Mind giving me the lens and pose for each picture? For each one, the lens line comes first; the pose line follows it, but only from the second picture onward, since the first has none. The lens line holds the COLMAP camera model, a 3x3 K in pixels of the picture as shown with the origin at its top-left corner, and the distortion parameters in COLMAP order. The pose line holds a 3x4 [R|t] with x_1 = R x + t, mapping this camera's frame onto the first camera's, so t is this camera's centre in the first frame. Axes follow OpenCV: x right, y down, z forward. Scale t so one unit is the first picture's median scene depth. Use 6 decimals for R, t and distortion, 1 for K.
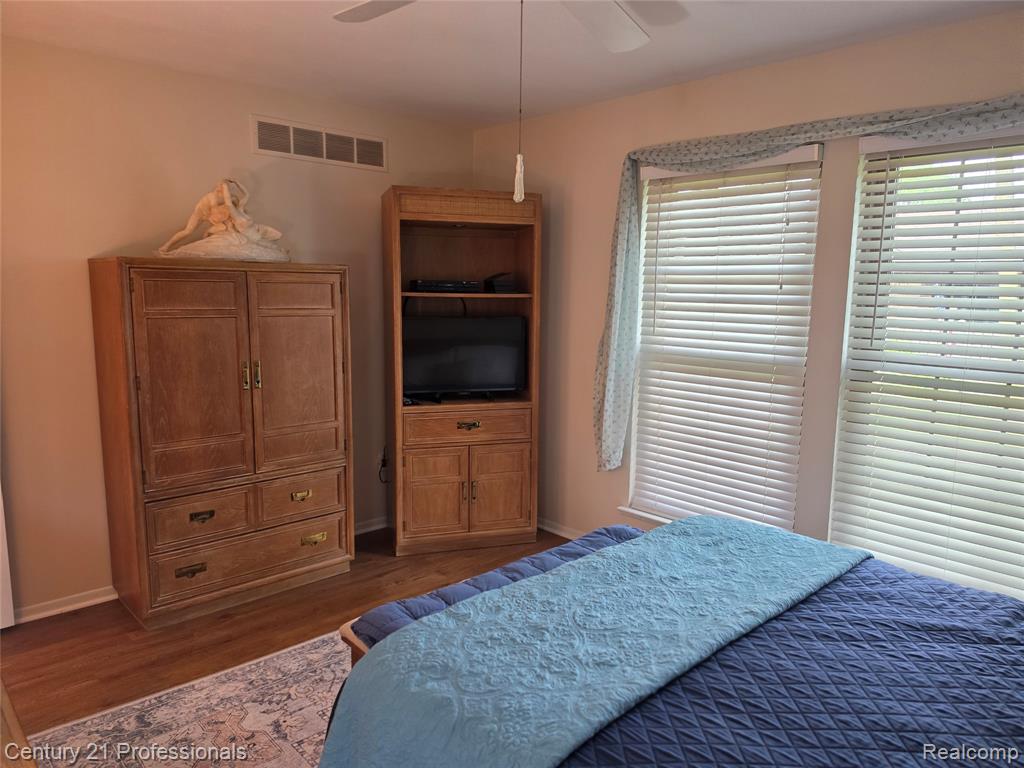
lens RADIAL K [[729.1, 0, 511.9], [0, 729.1, 387.2], [0, 0, 1]] dist [0.066980, -0.057131]
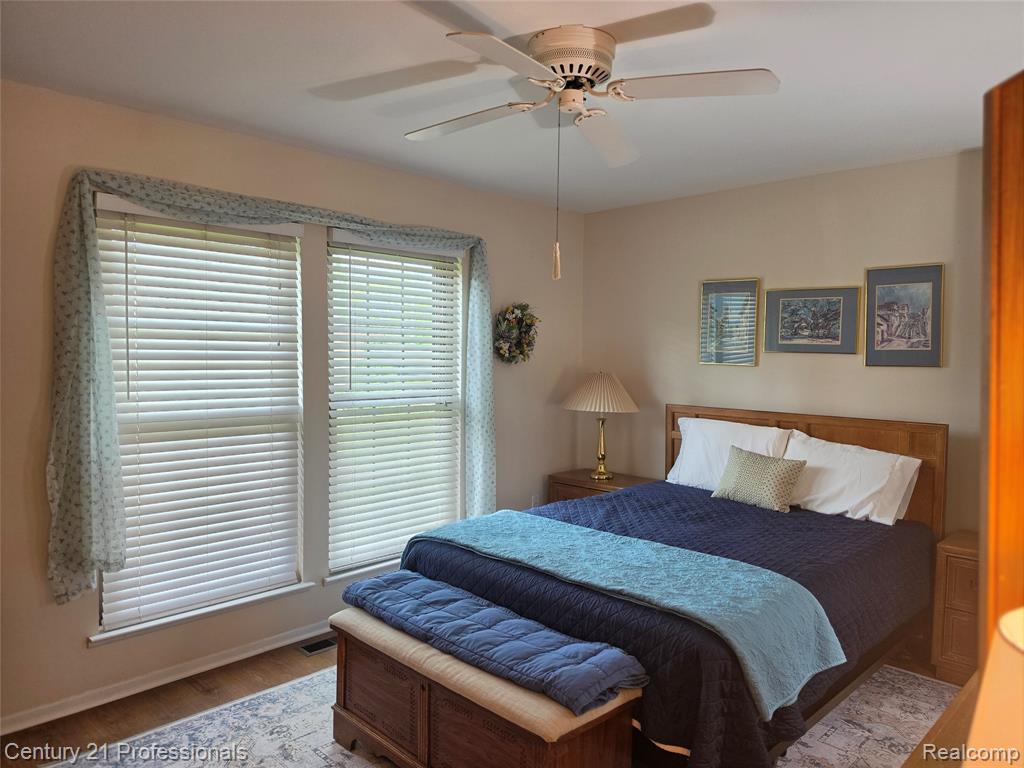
lens RADIAL K [[729.1, 0, 513.4], [0, 729.1, 379.4], [0, 0, 1]] dist [0.066980, -0.057131]
pose [[-0.051668, -0.056594, 0.997059, -0.734222], [0.127239, 0.989883, 0.062780, -0.106085], [-0.990525, 0.130109, -0.043945, 0.697930]]
